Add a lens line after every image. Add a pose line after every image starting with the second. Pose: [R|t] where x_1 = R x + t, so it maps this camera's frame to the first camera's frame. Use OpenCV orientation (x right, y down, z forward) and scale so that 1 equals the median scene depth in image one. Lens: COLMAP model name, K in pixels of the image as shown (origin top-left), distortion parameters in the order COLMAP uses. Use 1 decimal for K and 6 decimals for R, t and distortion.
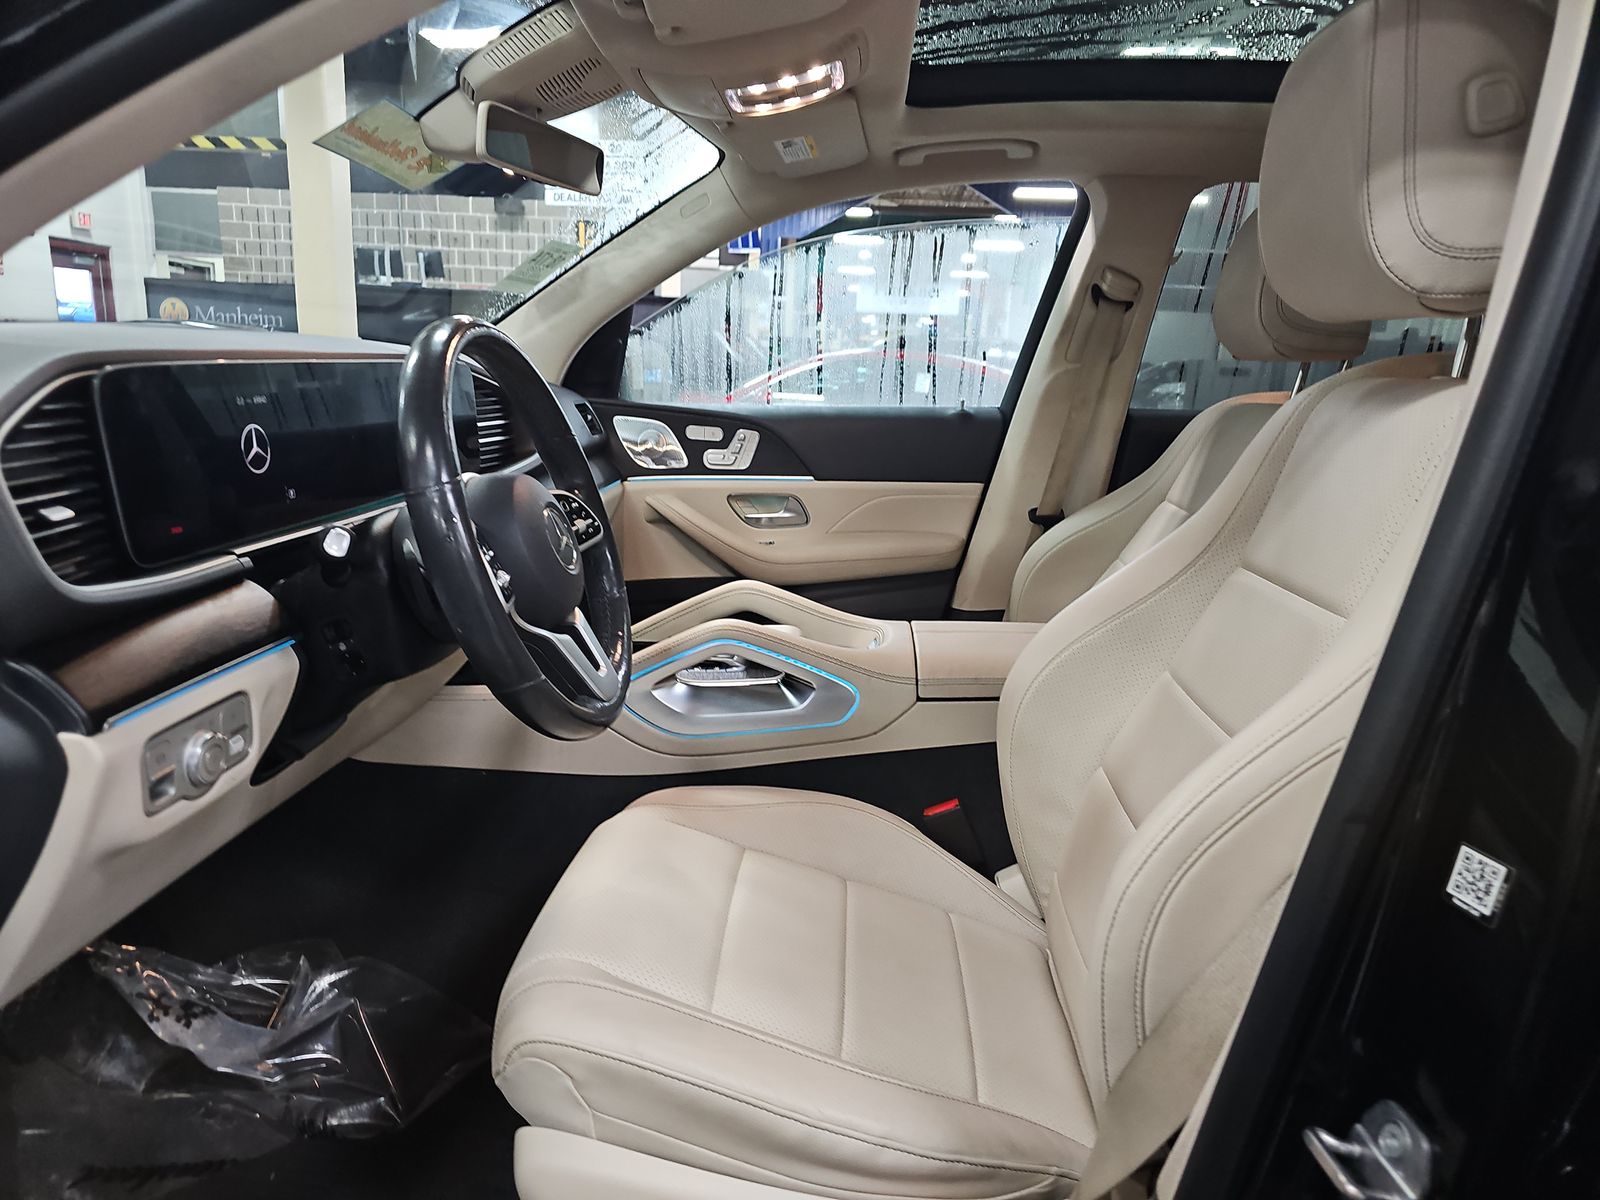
lens RADIAL K [[997.2, 0, 800.3], [0, 997.2, 584.6], [0, 0, 1]] dist [0.064895, -0.075285]
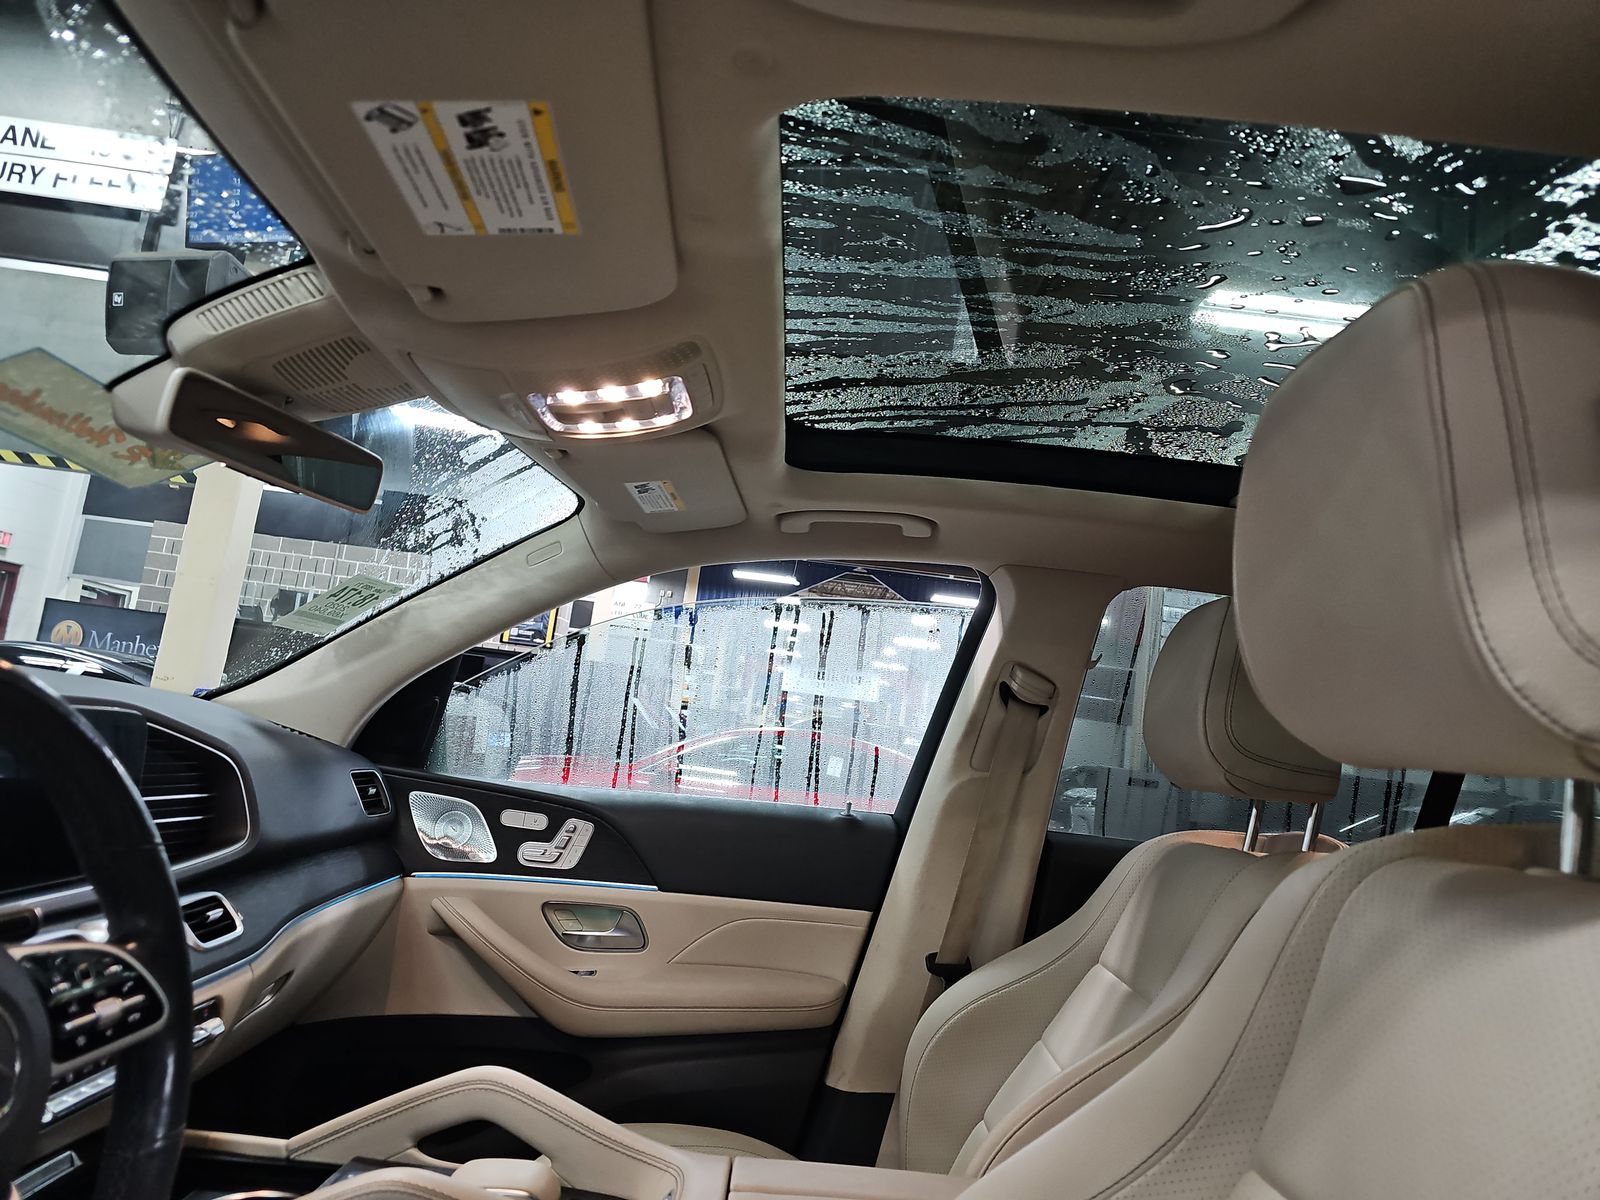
lens RADIAL K [[997.2, 0, 800.3], [0, 997.2, 584.6], [0, 0, 1]] dist [0.064895, -0.075285]
pose [[0.993708, 0.092131, 0.063681, 0.057943], [-0.062835, 0.929292, -0.363962, -0.053625], [-0.092710, 0.357671, 0.929234, 0.191500]]
